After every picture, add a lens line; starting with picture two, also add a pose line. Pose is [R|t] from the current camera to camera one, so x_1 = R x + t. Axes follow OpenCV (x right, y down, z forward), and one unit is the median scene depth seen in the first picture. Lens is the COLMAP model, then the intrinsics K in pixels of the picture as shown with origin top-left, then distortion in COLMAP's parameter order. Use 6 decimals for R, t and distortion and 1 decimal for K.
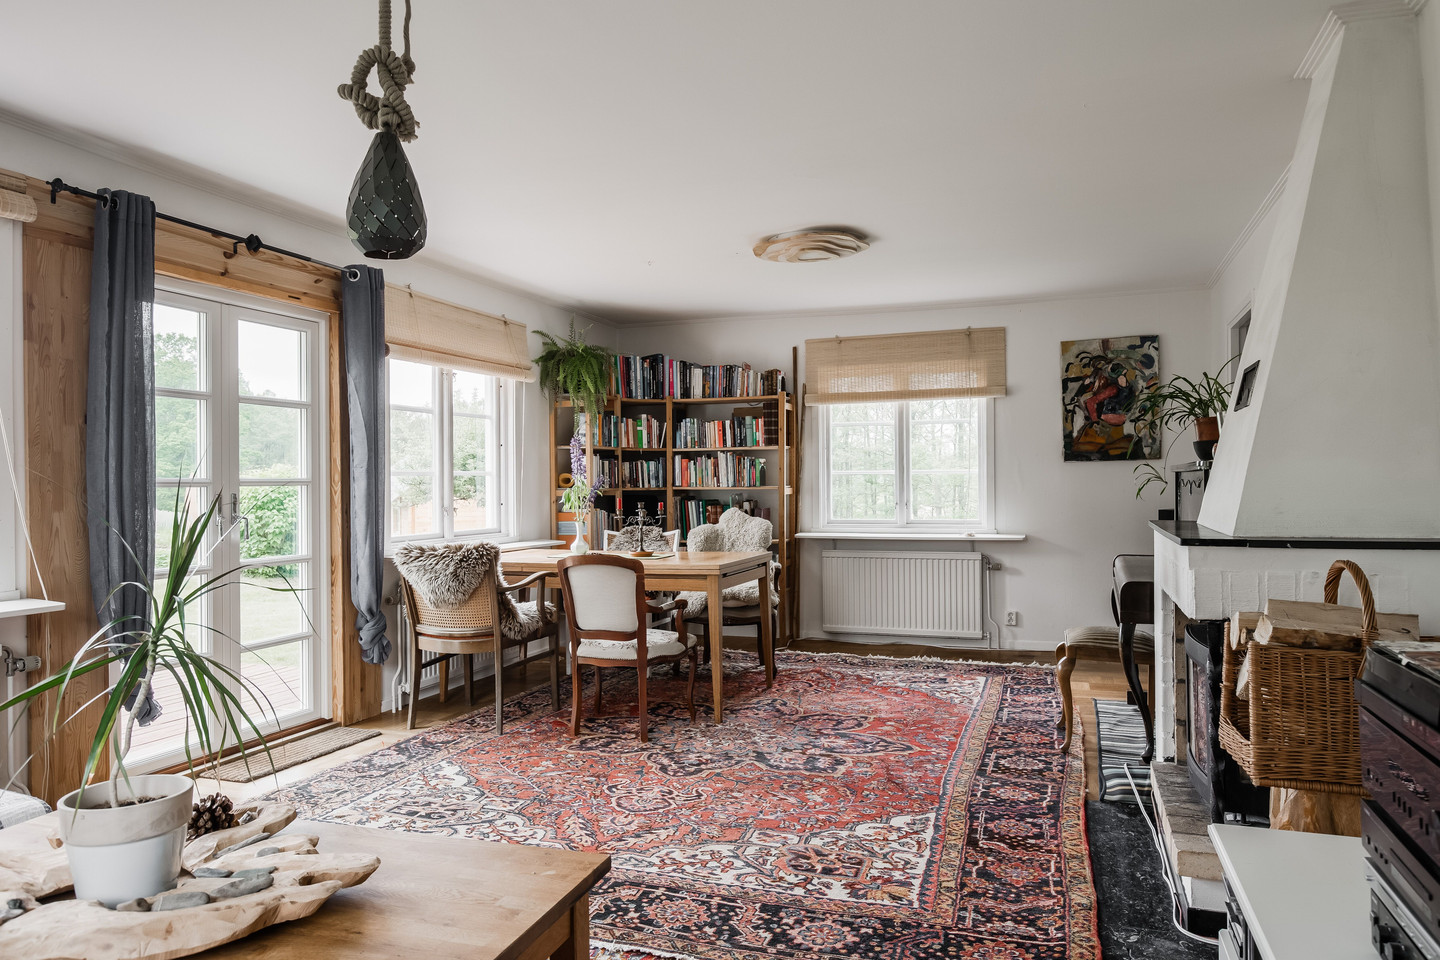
lens RADIAL K [[994.8, 0, 728.8], [0, 994.8, 482.9], [0, 0, 1]] dist [0.009282, 0.001203]
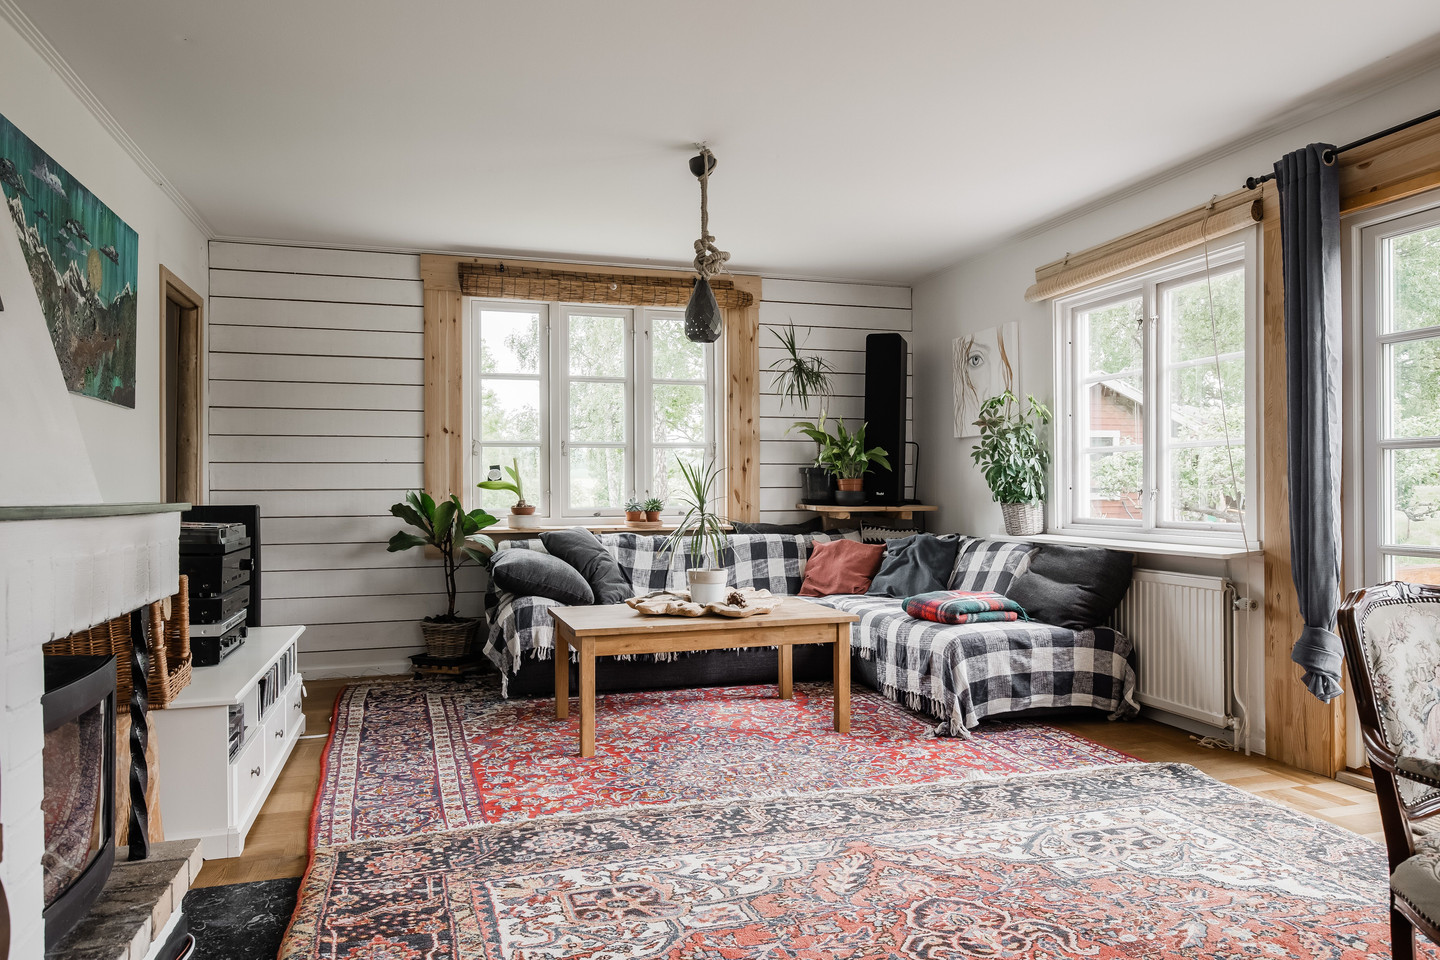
lens RADIAL K [[948.4, 0, 731.0], [0, 948.4, 482.7], [0, 0, 1]] dist [-0.000719, -0.000934]
pose [[-0.811056, 0.006918, -0.584928, 0.532452], [0.011497, 0.999925, -0.004116, 0.044728], [0.584856, -0.010063, -0.811075, 1.892964]]
